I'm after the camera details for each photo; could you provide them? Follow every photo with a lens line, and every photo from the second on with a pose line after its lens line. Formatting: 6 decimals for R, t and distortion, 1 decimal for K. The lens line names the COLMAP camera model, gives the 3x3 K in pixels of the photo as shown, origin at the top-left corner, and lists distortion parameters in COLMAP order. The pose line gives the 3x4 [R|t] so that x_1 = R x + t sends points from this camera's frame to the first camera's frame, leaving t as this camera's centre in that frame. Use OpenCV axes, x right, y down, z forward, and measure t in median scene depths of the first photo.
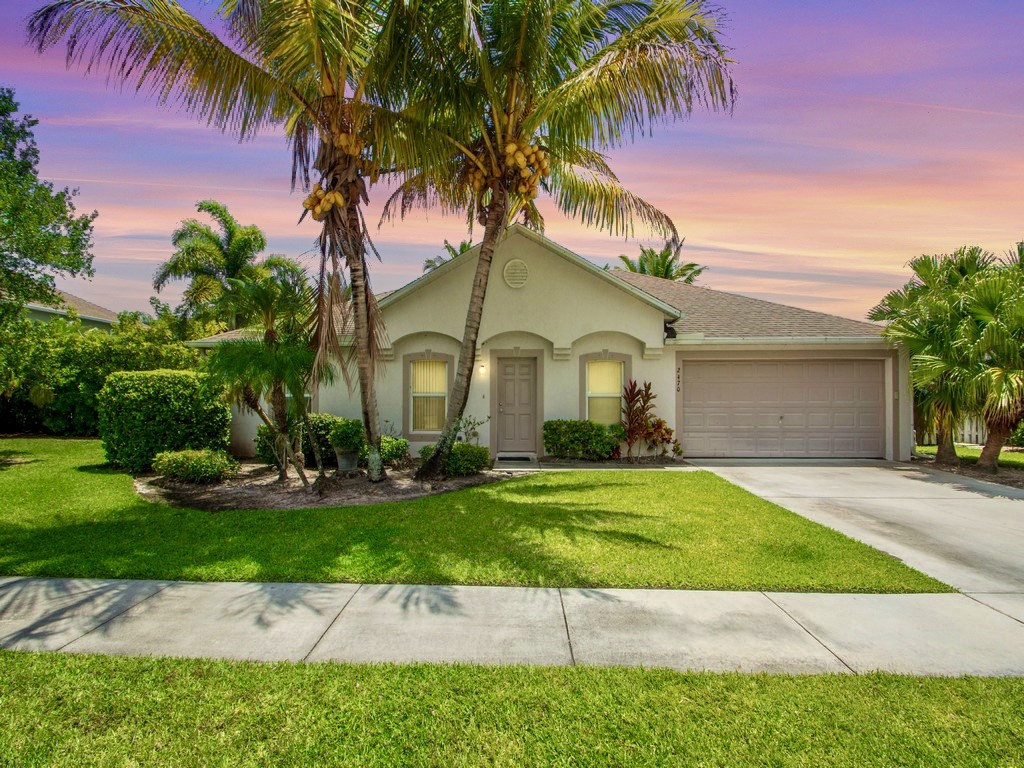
lens RADIAL K [[462.6, 0, 509.2], [0, 462.6, 392.6], [0, 0, 1]] dist [0.015886, -0.013862]
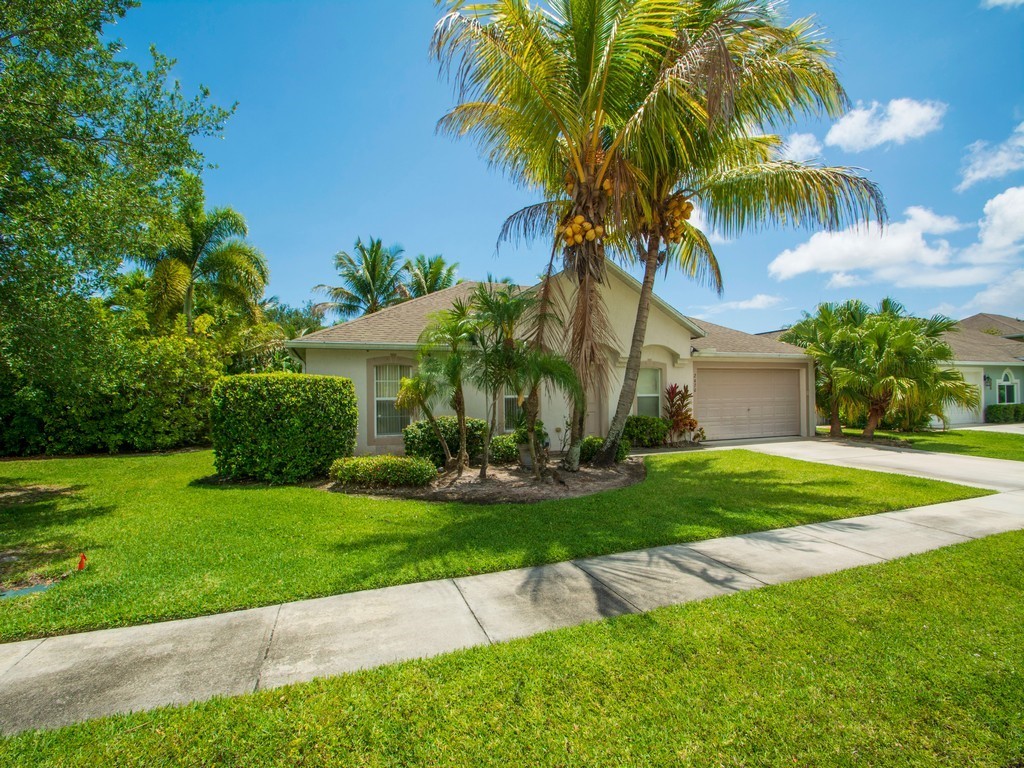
lens RADIAL K [[448.1, 0, 510.7], [0, 448.1, 391.1], [0, 0, 1]] dist [0.010777, -0.012243]
pose [[0.922772, -0.007770, 0.385267, -1.582496], [0.011403, 0.999909, -0.007146, -0.003769], [-0.385177, 0.010988, 0.922777, 0.048121]]
